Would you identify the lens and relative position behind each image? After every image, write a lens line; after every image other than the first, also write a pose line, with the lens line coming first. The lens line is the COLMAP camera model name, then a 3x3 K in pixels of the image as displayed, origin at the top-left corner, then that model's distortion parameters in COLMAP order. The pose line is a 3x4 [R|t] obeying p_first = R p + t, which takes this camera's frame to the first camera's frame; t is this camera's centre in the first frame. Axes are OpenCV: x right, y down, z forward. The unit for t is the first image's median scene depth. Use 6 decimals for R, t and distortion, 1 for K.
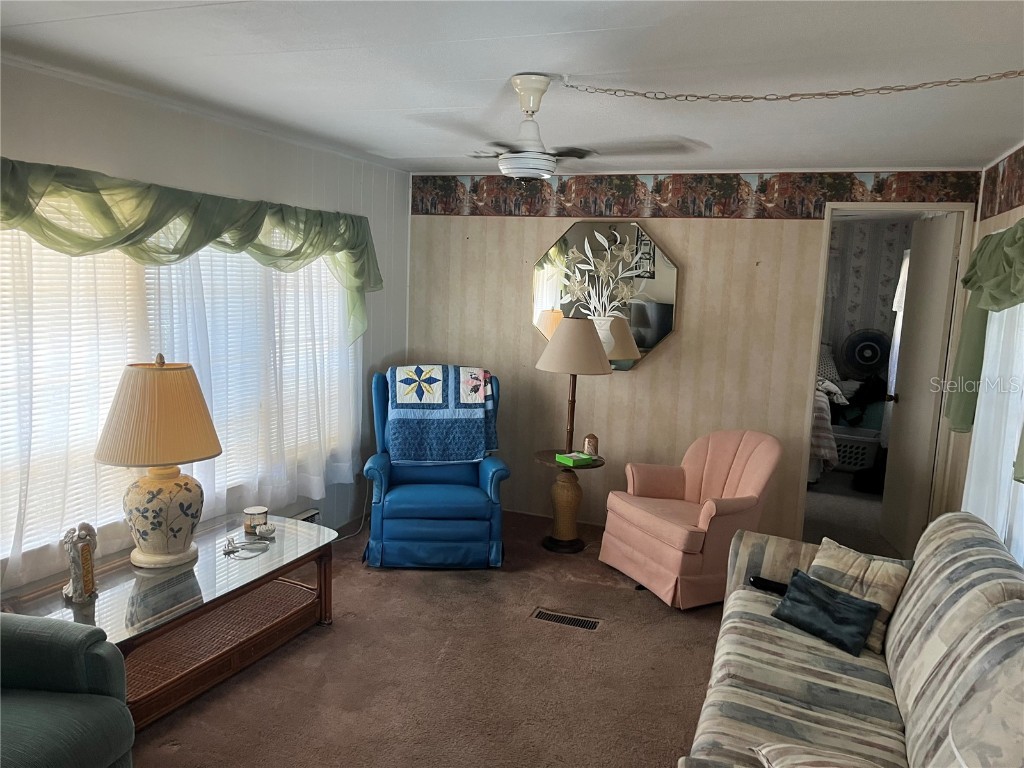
lens RADIAL K [[773.9, 0, 512.0], [0, 773.9, 384.0], [0, 0, 1]] dist [0.034975, -0.041336]
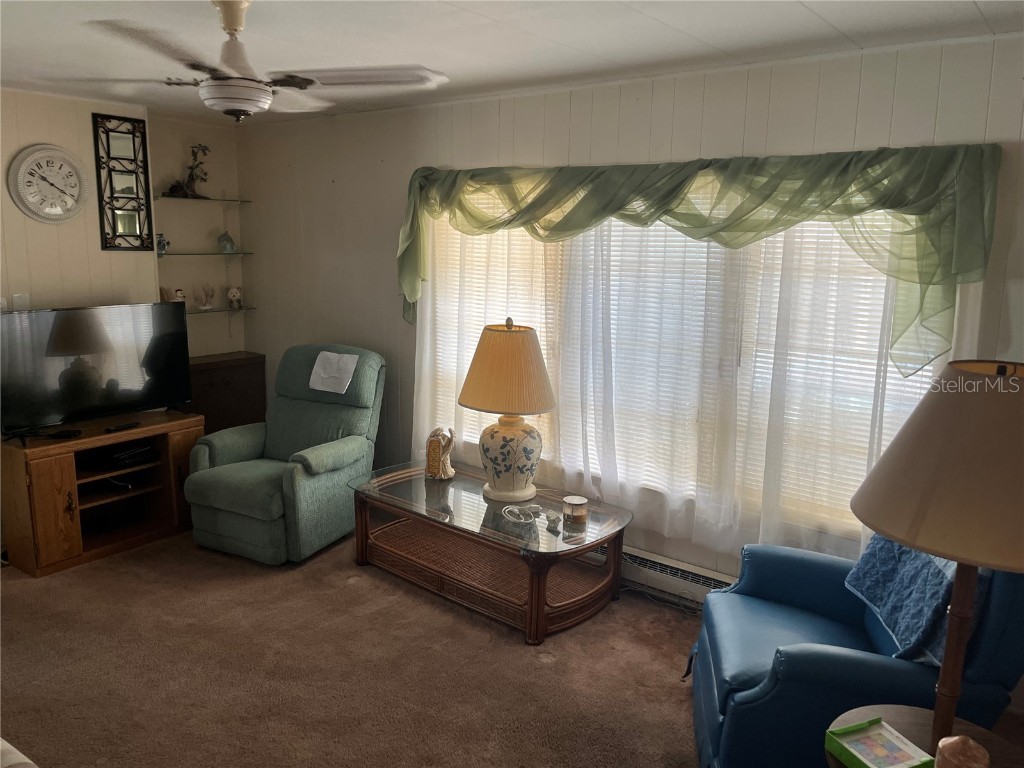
lens RADIAL K [[773.9, 0, 512.0], [0, 773.9, 384.0], [0, 0, 1]] dist [0.034975, -0.041336]
pose [[-0.271069, 0.117754, -0.955330, 0.629324], [-0.167476, 0.971581, 0.167277, -0.127756], [0.947878, 0.205339, -0.243645, 1.242783]]
